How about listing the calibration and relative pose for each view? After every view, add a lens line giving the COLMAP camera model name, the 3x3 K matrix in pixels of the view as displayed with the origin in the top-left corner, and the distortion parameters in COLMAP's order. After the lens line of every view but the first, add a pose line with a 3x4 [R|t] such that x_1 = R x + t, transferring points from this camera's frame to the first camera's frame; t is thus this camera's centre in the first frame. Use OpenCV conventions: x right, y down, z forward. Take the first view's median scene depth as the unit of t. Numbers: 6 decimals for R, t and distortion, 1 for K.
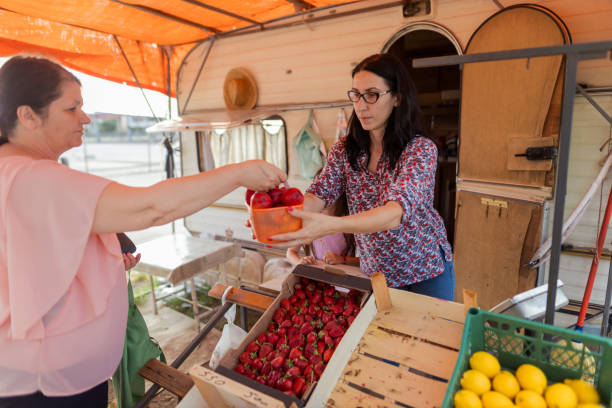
lens RADIAL K [[416.3, 0, 306.0], [0, 416.3, 204.0], [0, 0, 1]] dist [-0.003611, 0.002331]
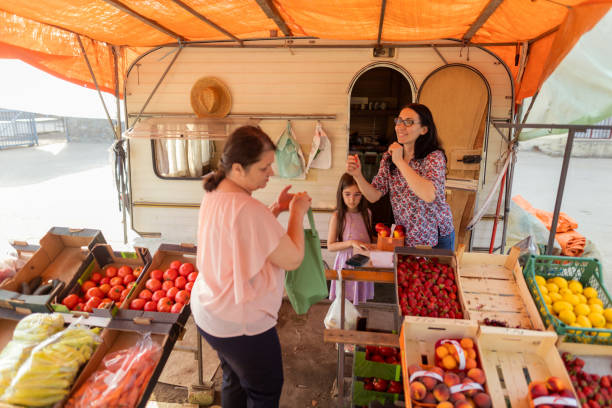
lens RADIAL K [[416.3, 0, 306.0], [0, 416.3, 204.0], [0, 0, 1]] dist [-0.003611, 0.002331]
pose [[0.880198, -0.085928, 0.466762, -0.500389], [0.058294, 0.995601, 0.073357, -0.068899], [-0.471012, -0.037359, 0.881335, -0.079142]]
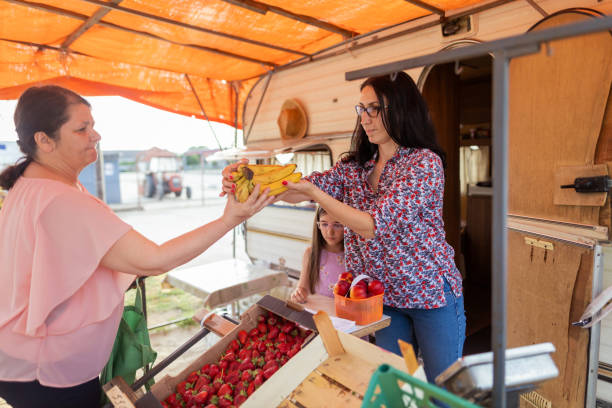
lens RADIAL K [[416.3, 0, 306.0], [0, 416.3, 204.0], [0, 0, 1]] dist [-0.003611, 0.002331]
pose [[0.963219, 0.030615, -0.266968, 0.159931], [-0.051813, 0.996005, -0.072723, 0.002106], [0.263675, 0.083880, 0.960958, 0.052725]]
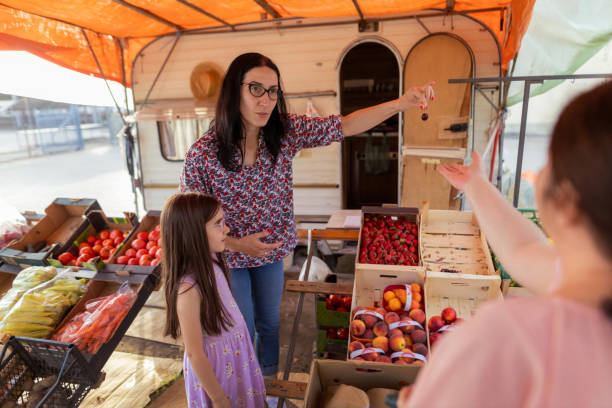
lens RADIAL K [[416.3, 0, 306.0], [0, 416.3, 204.0], [0, 0, 1]] dist [-0.003611, 0.002331]
pose [[0.920216, -0.109012, 0.375924, -0.404208], [0.090056, 0.993634, 0.067690, 0.006255], [-0.380910, -0.028435, 0.924175, -0.177390]]
